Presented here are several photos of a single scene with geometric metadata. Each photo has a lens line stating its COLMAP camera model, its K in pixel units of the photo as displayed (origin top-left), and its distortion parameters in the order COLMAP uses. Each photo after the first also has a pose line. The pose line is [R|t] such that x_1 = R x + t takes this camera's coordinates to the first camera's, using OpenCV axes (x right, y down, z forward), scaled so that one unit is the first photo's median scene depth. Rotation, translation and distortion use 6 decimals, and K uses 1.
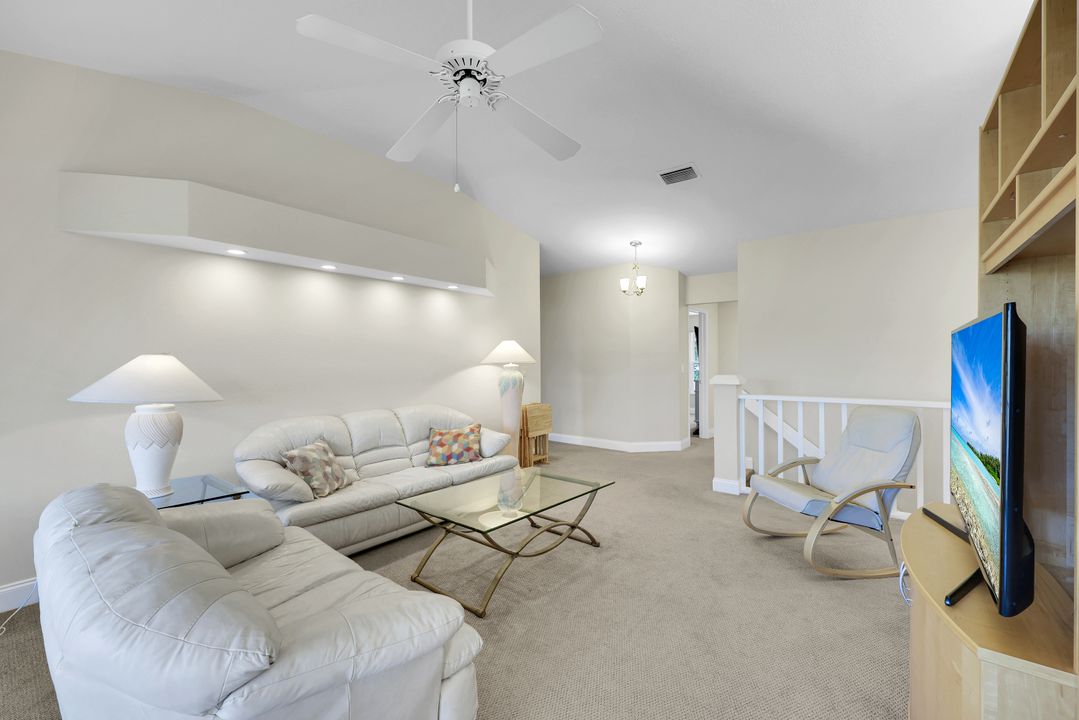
lens RADIAL K [[441.9, 0, 536.1], [0, 441.9, 362.6], [0, 0, 1]] dist [0.000320, -0.000008]
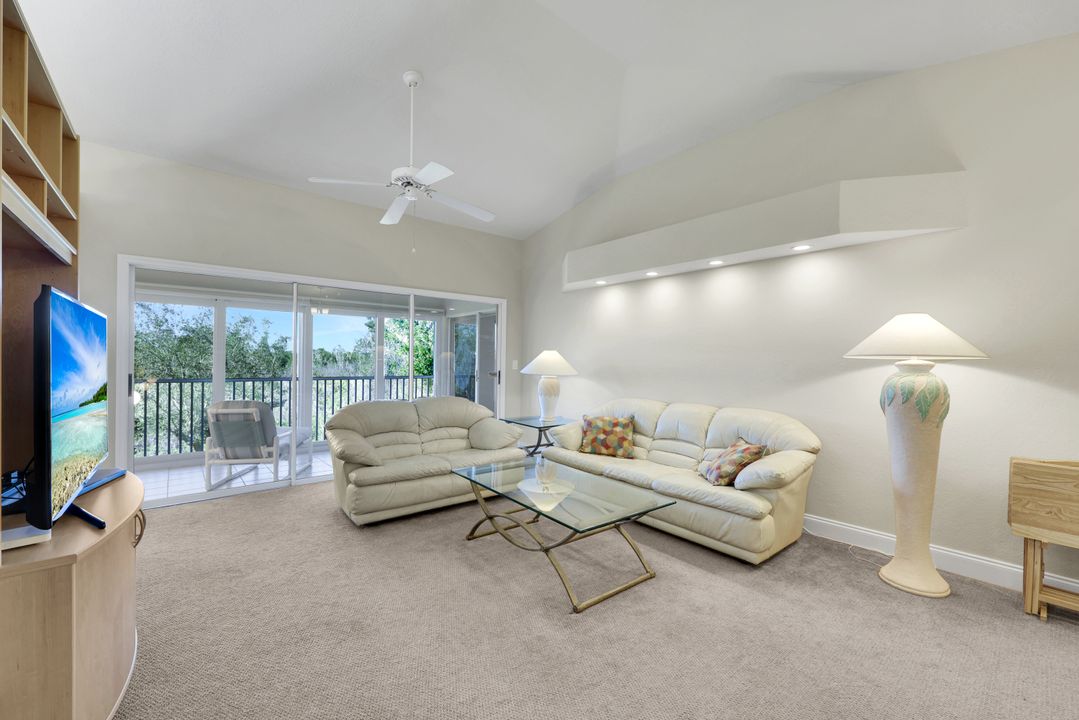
lens RADIAL K [[441.9, 0, 535.8], [0, 441.9, 360.1], [0, 0, 1]] dist [0.000320, -0.000008]
pose [[-0.204734, 0.010634, -0.978760, 0.651335], [-0.004872, 0.999918, 0.011883, 0.000348], [0.978806, 0.007201, -0.204665, 0.828486]]
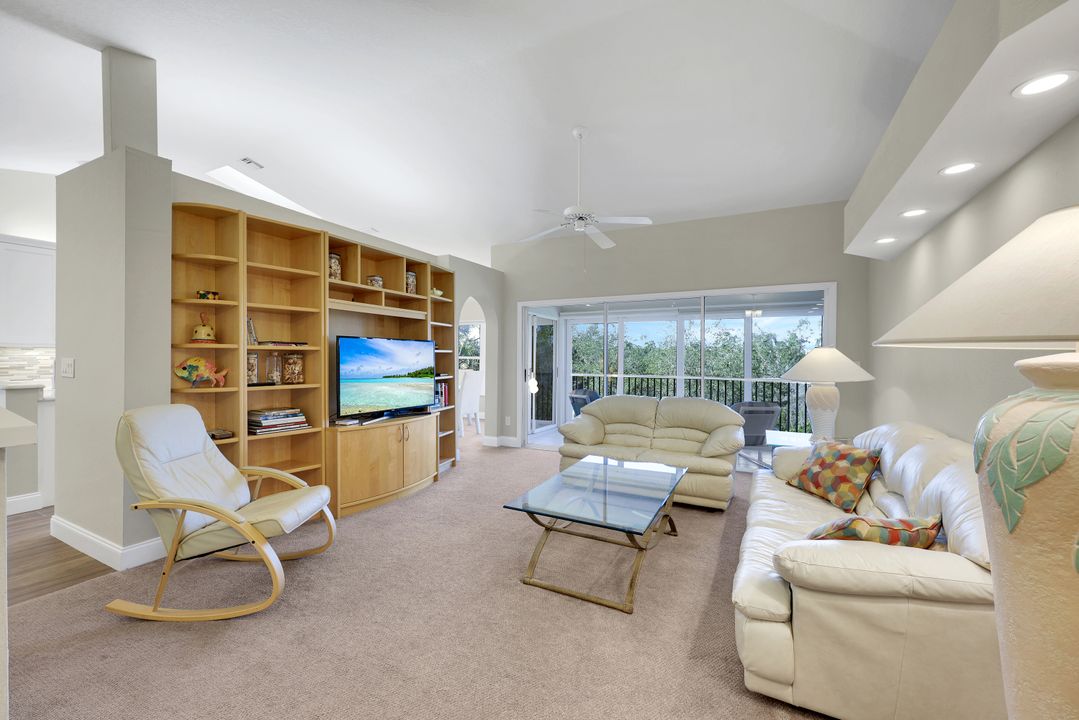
lens RADIAL K [[441.9, 0, 539.5], [0, 441.9, 362.8], [0, 0, 1]] dist [0.000320, -0.000008]
pose [[-0.981530, 0.011715, -0.190947, 0.195720], [0.010007, 0.999901, 0.009906, 0.004786], [0.191045, 0.007812, -0.981550, 1.387935]]
